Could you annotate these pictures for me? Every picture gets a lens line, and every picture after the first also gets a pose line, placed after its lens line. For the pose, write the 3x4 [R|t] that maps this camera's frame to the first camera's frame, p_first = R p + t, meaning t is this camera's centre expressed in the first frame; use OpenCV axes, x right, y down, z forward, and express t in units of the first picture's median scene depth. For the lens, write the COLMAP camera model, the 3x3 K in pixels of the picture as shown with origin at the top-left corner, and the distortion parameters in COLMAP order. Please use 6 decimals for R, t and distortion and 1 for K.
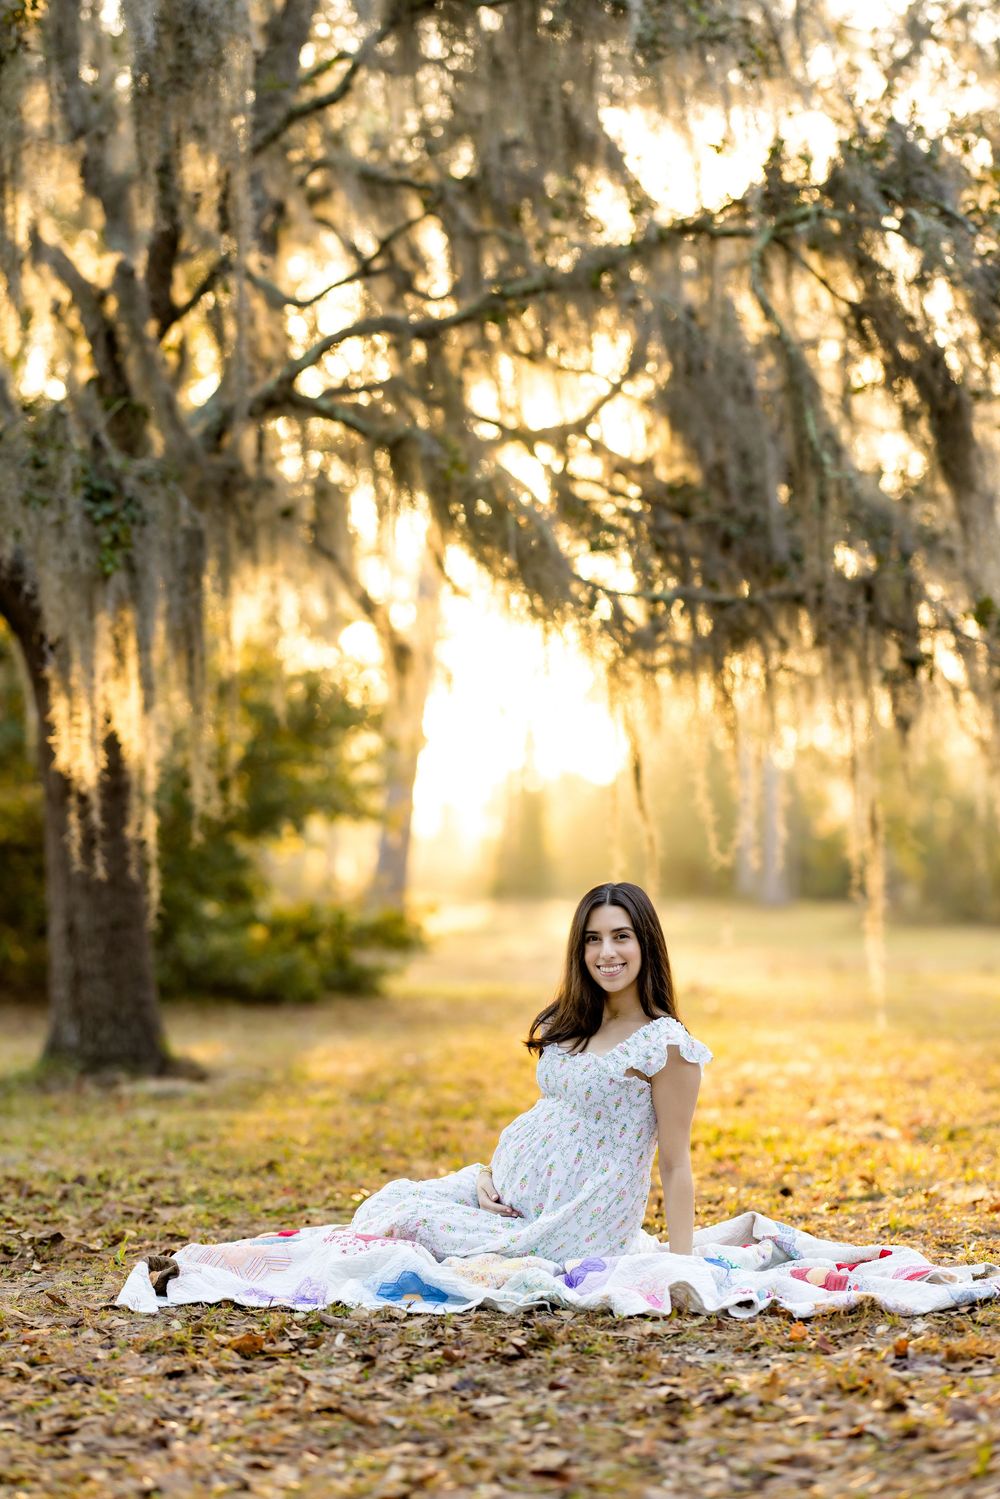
lens RADIAL K [[3553.6, 0, 500.0], [0, 3553.6, 749.5], [0, 0, 1]] dist [-0.074613, 0.238891]
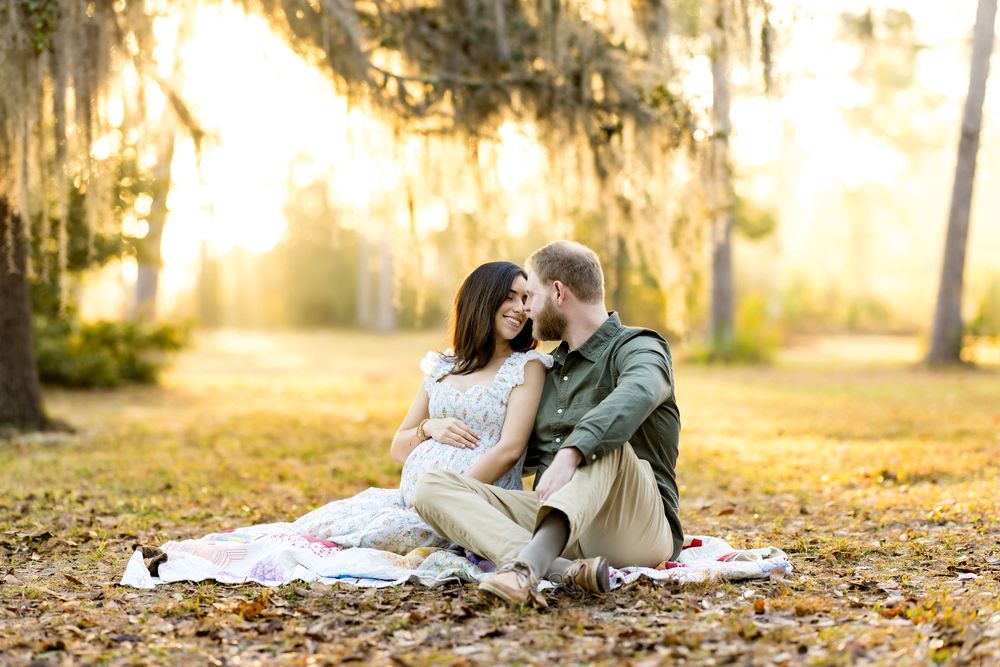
lens RADIAL K [[2370.7, 0, 500.0], [0, 2370.7, 333.5], [0, 0, 1]] dist [-0.074613, 0.238891]
pose [[0.991090, 0.003586, 0.133143, -0.062612], [-0.009192, 0.999096, 0.041515, 0.020821], [-0.132874, -0.042369, 0.990227, 0.096116]]
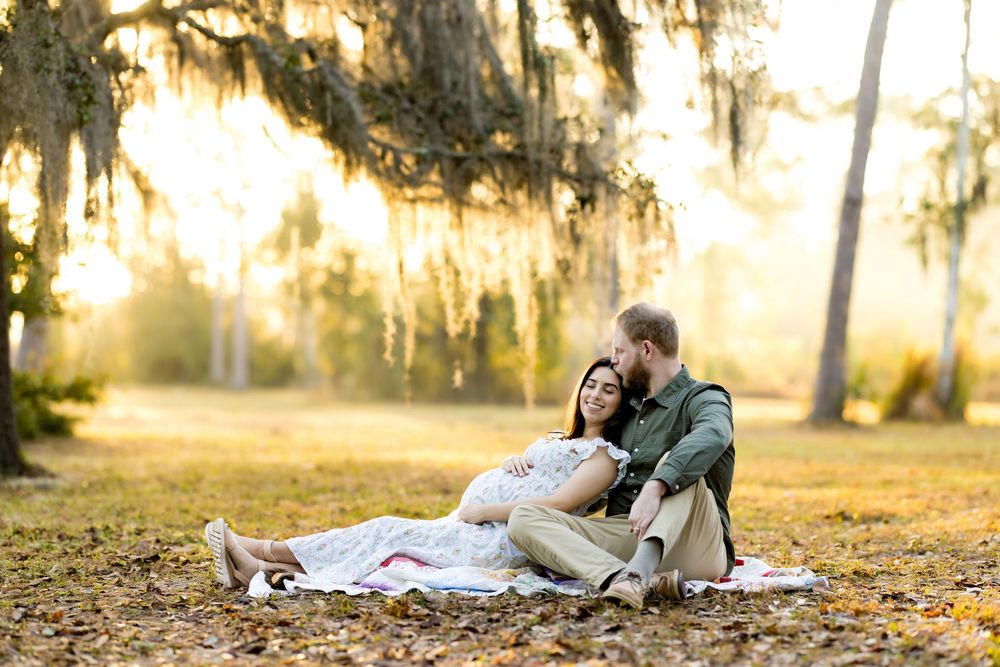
lens RADIAL K [[2412.1, 0, 500.0], [0, 2412.1, 333.5], [0, 0, 1]] dist [-0.013218, -0.750441]
pose [[0.979586, 0.016690, 0.200331, -0.155645], [-0.020282, 0.999668, 0.015891, 0.020588], [-0.200000, -0.019629, 0.979599, -0.012475]]
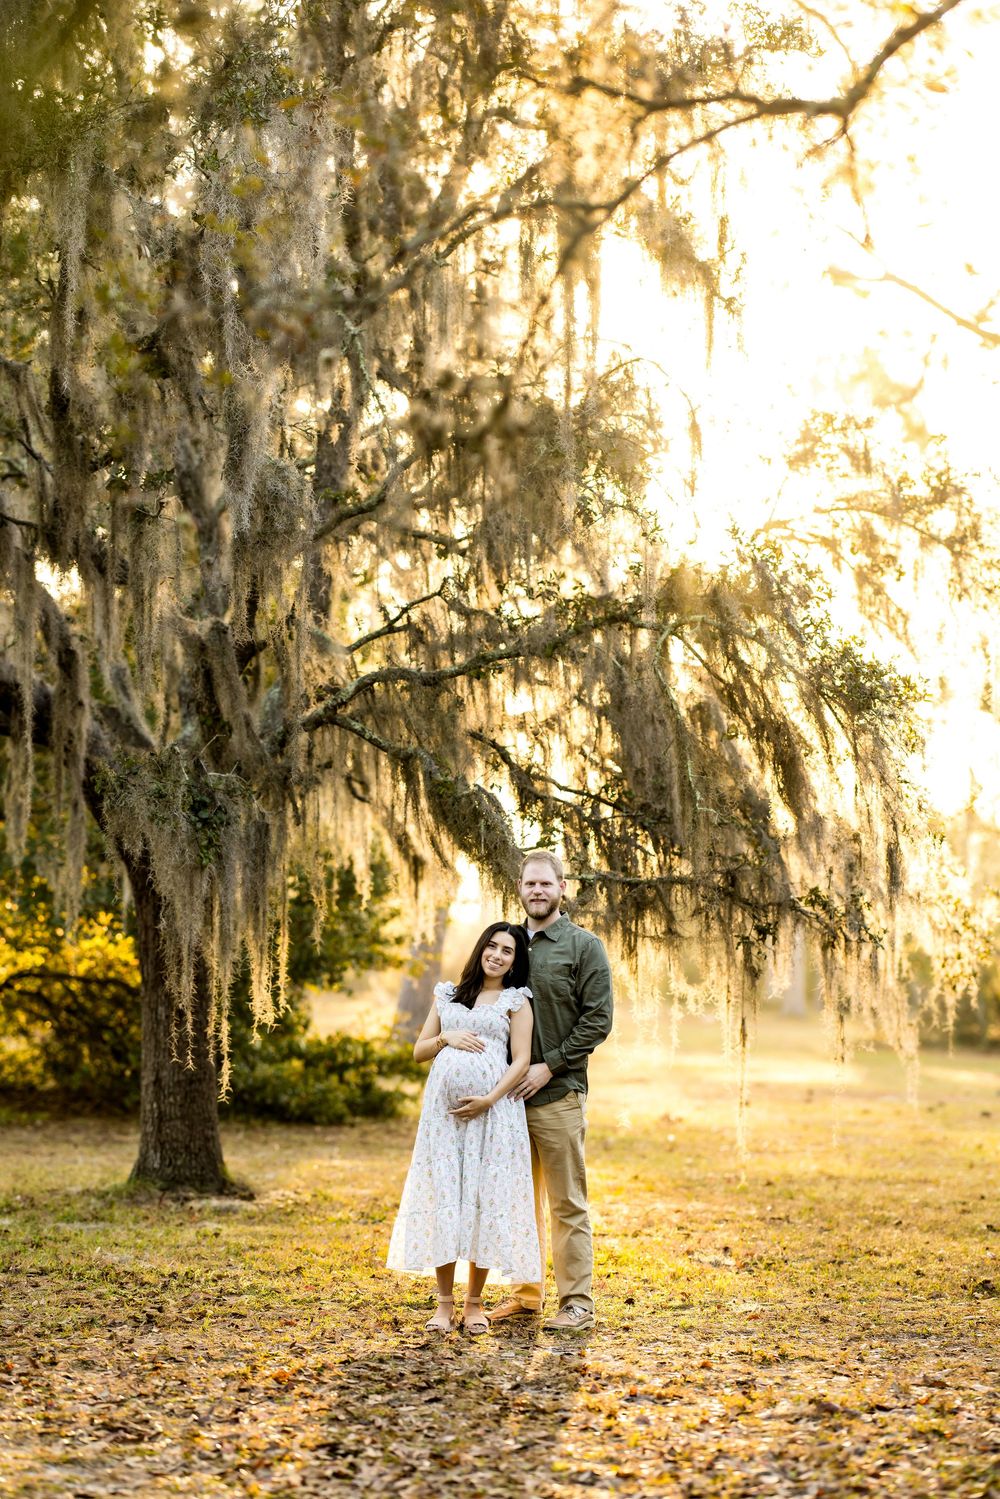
lens RADIAL K [[3615.7, 0, 500.0], [0, 3615.7, 749.5], [0, 0, 1]] dist [-0.013218, -0.750441]
pose [[0.999235, 0.036046, -0.015154, 0.038190], [-0.036364, 0.999114, -0.021210, -0.078261], [0.014376, 0.021744, 0.999660, -0.567175]]
